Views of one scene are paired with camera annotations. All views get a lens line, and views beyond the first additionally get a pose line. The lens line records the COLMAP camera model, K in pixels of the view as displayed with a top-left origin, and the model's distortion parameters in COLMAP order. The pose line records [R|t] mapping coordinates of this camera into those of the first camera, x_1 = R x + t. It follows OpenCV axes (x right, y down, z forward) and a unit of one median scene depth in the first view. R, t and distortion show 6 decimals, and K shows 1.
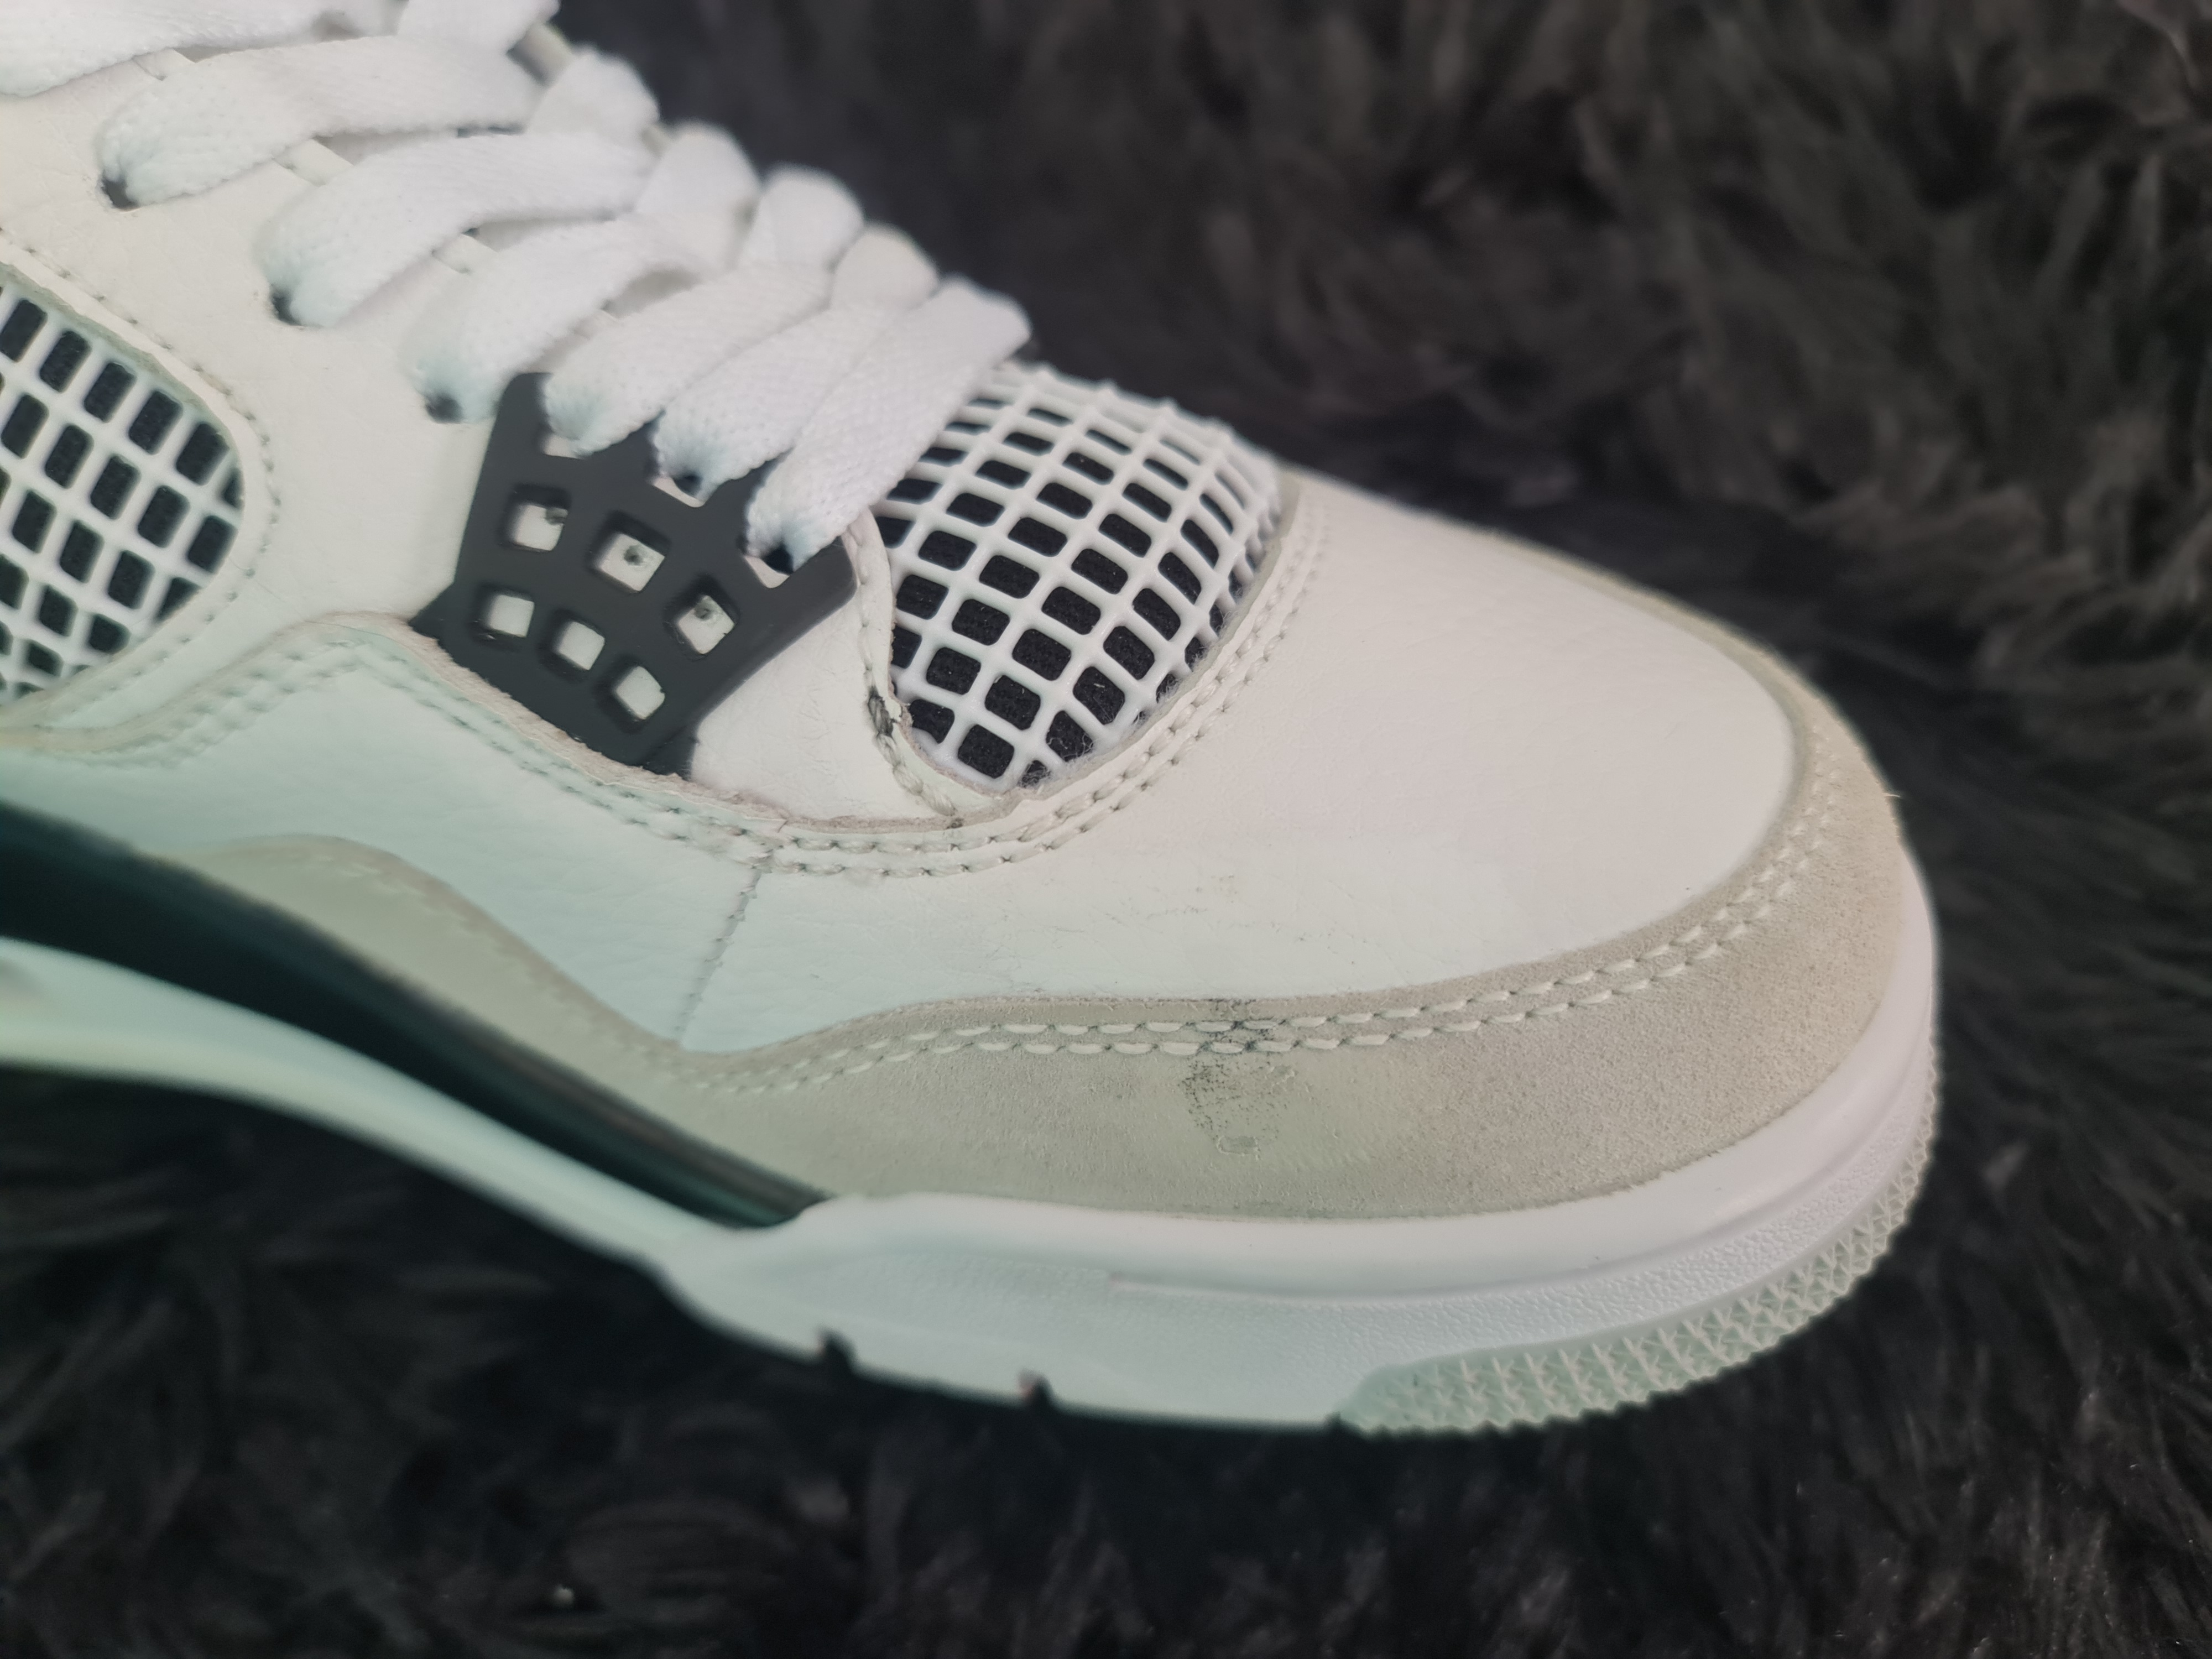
lens RADIAL K [[1629.9, 0, 1106.0], [0, 1629.9, 829.5], [0, 0, 1]] dist [0.004331, -0.000683]
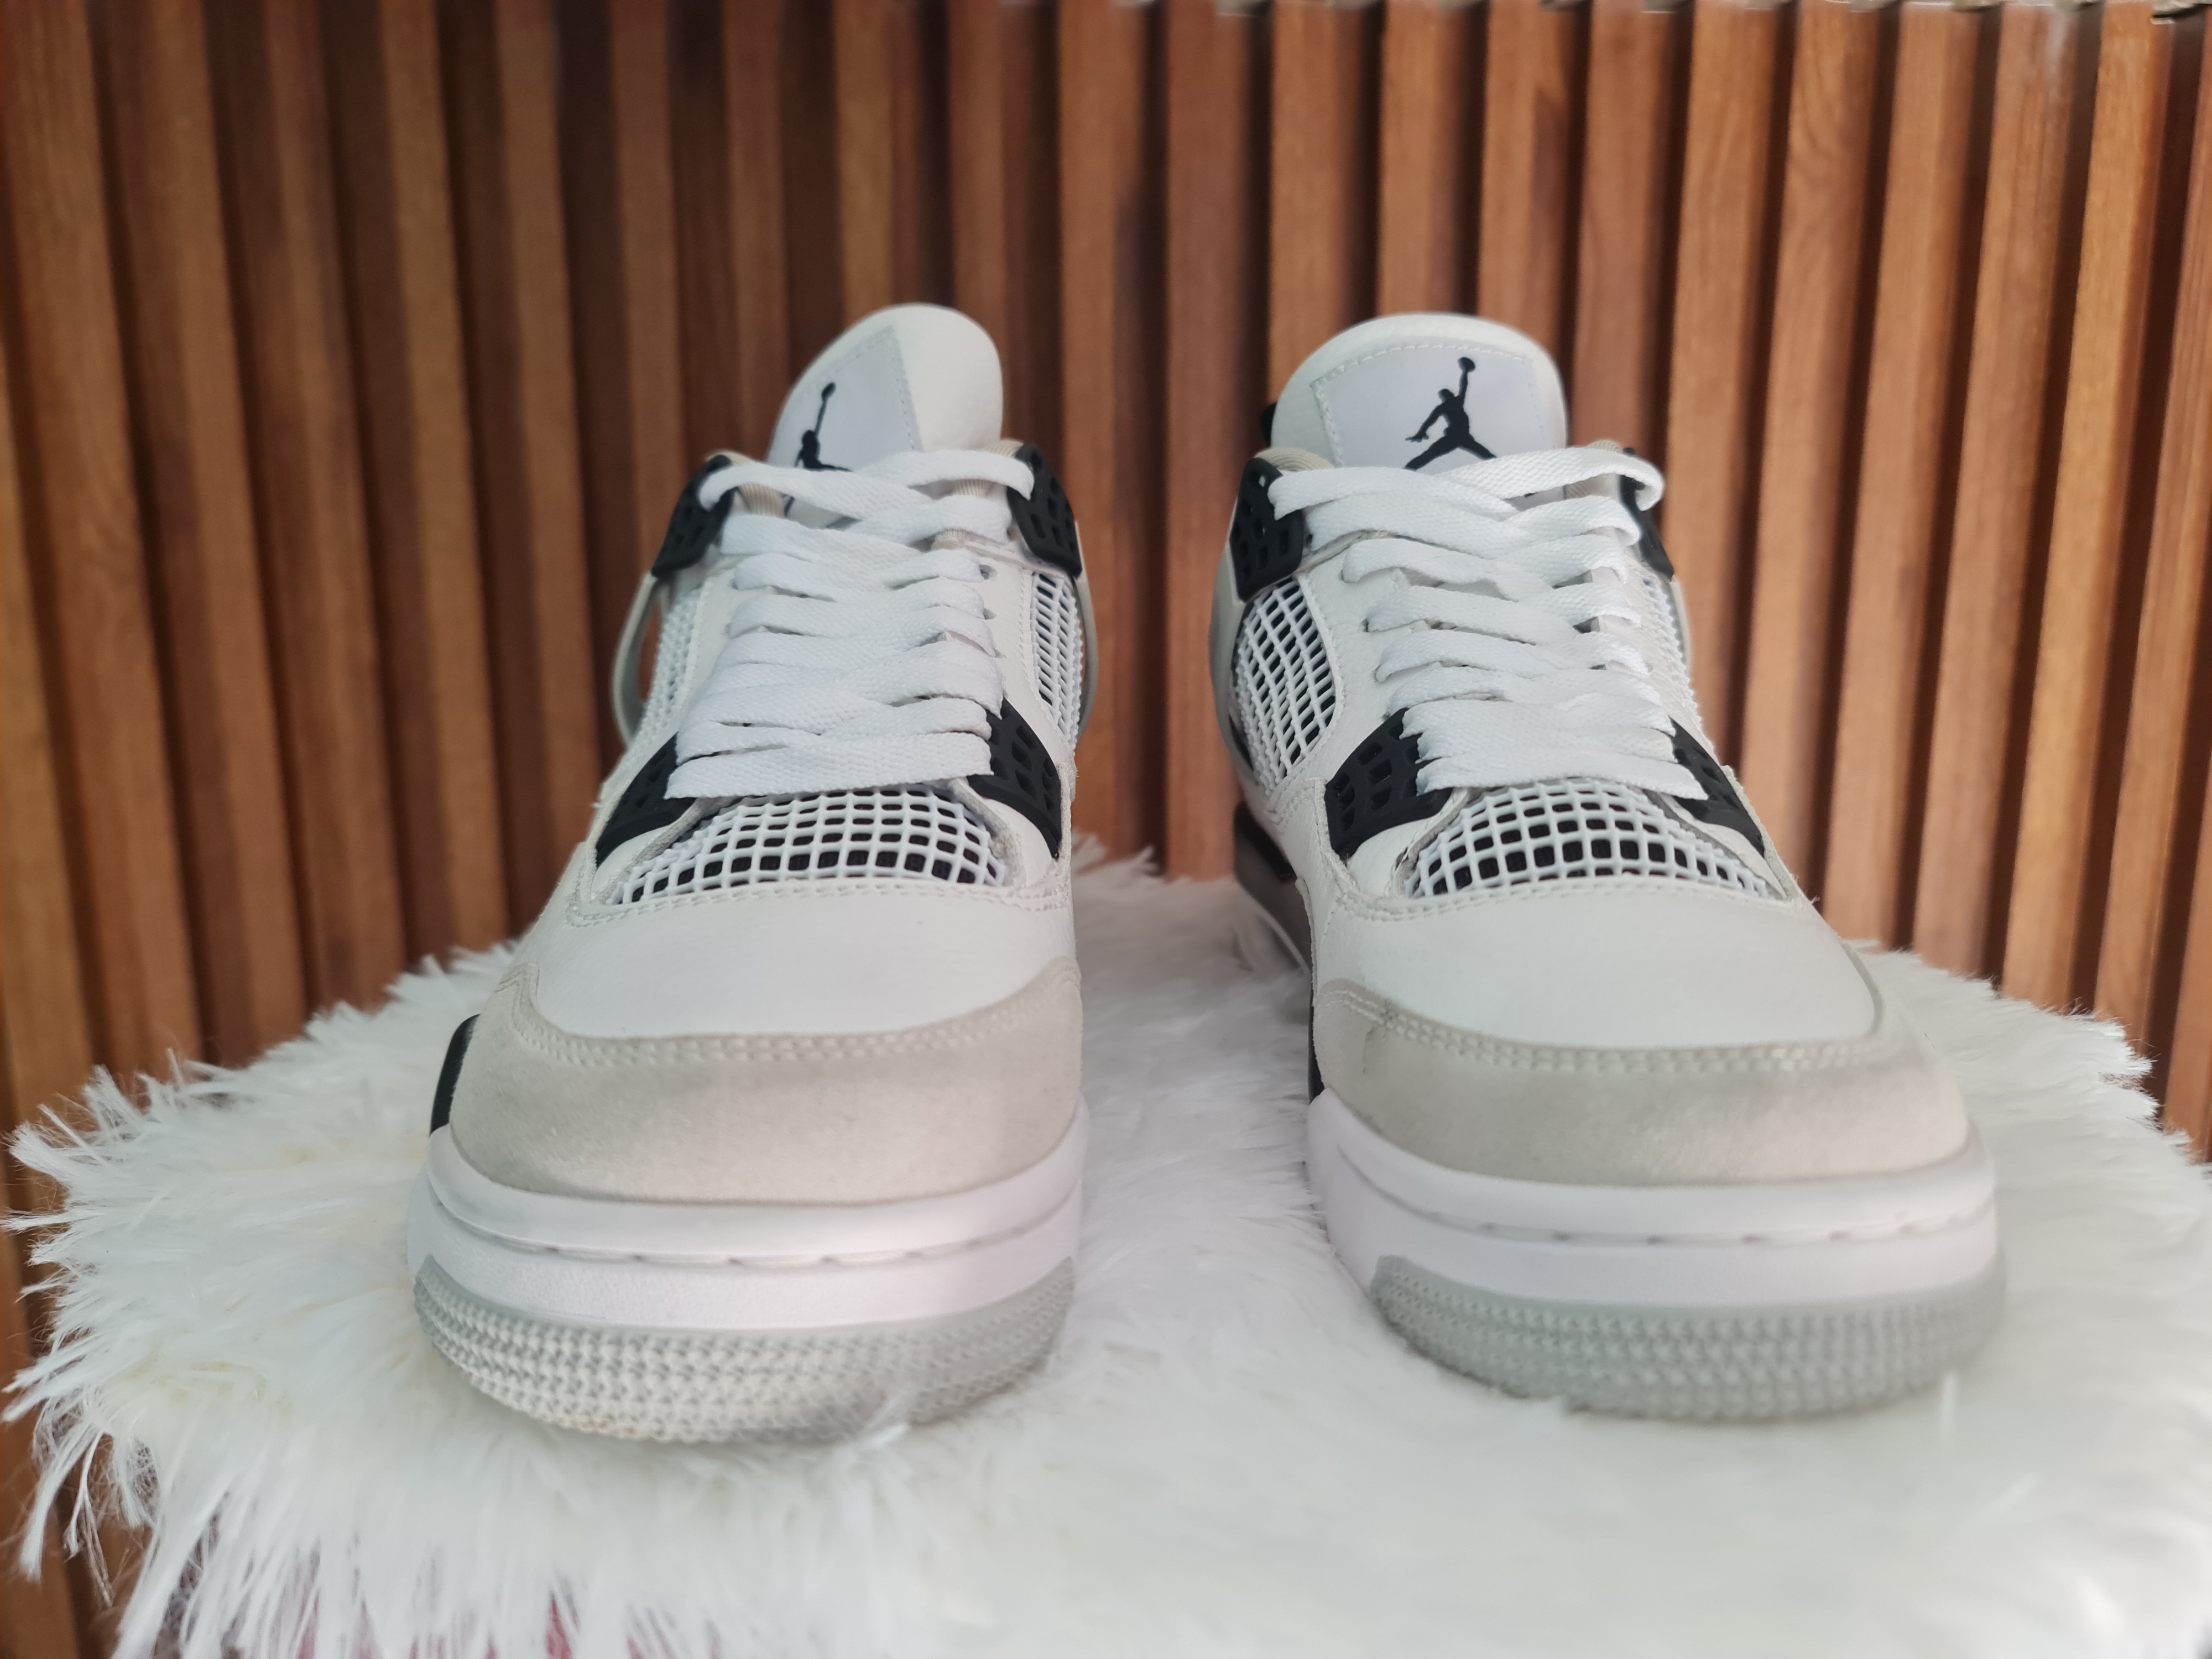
lens RADIAL K [[1629.9, 0, 1106.0], [0, 1629.9, 829.5], [0, 0, 1]] dist [0.004331, -0.000683]
pose [[0.285309, 0.186681, -0.940079, 1.875205], [-0.553706, 0.832708, -0.002687, 0.130294], [0.782310, 0.521294, 0.340946, -0.102605]]
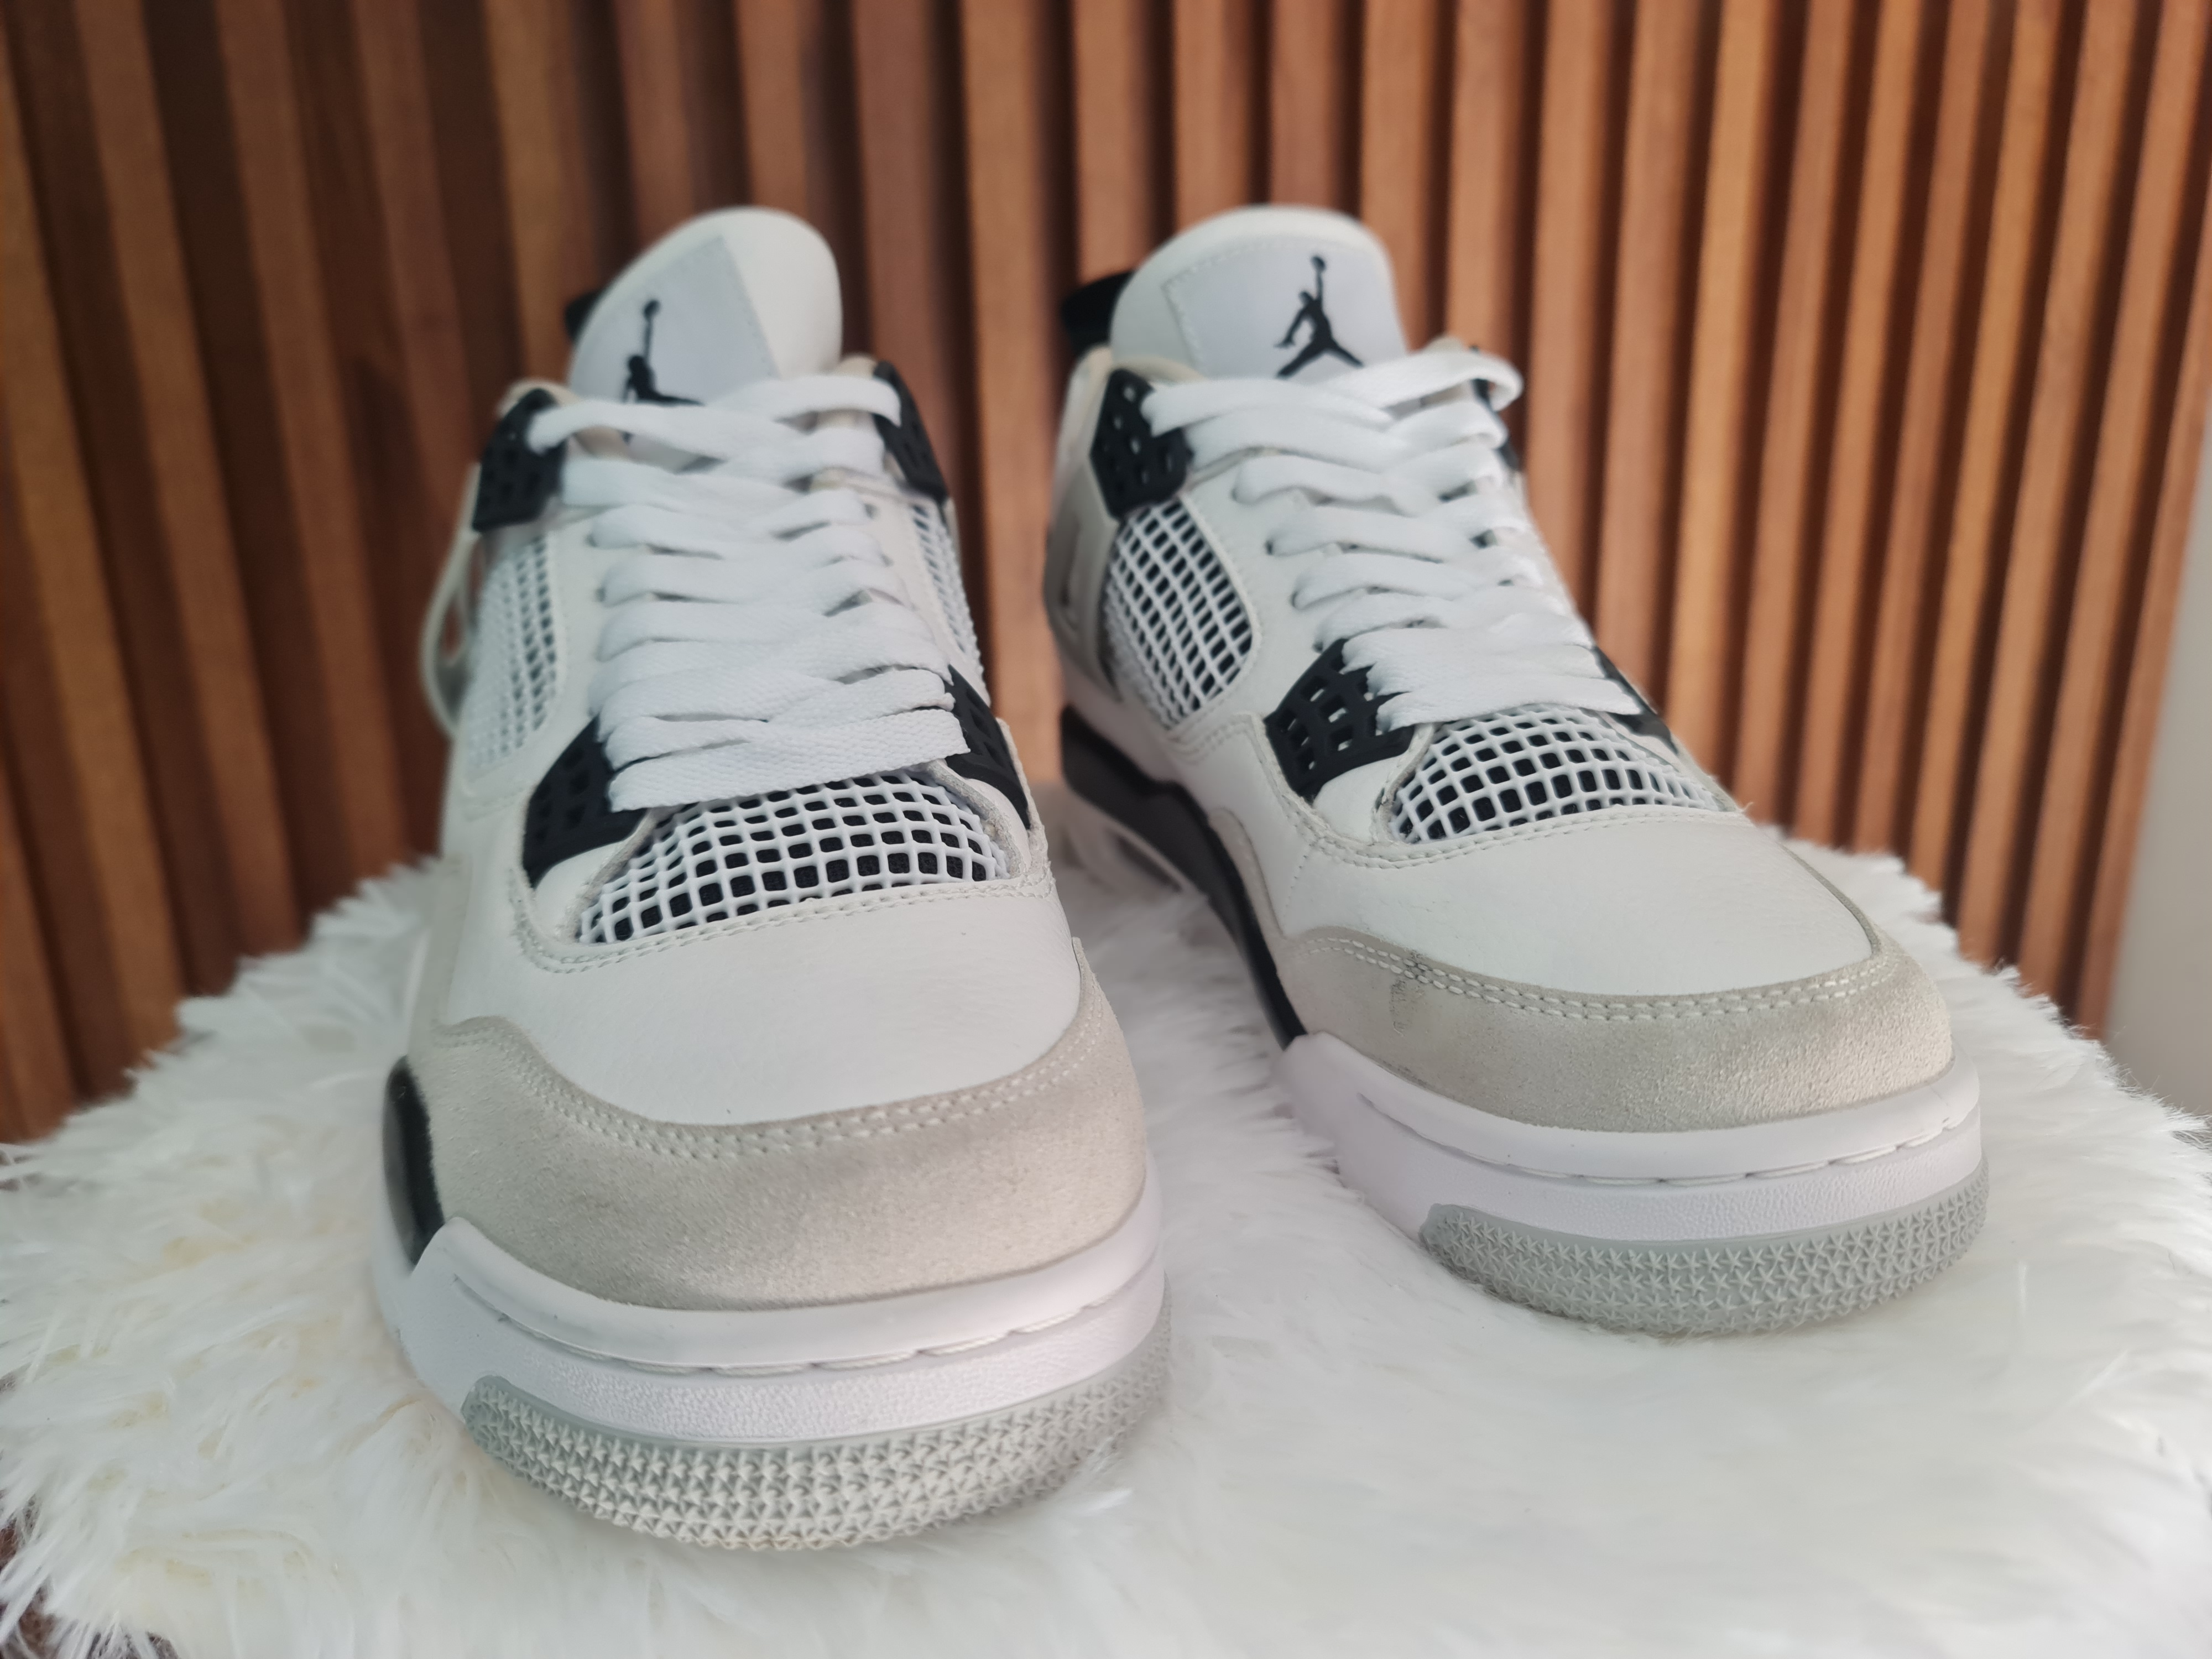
lens RADIAL K [[1654.0, 0, 1101.9], [0, 1654.0, 810.7], [0, 0, 1]] dist [-0.002619, -0.000847]
pose [[0.515373, 0.232847, -0.824726, 1.568722], [-0.473995, 0.879220, -0.047968, 0.237892], [0.713947, 0.415637, 0.563494, -0.557100]]
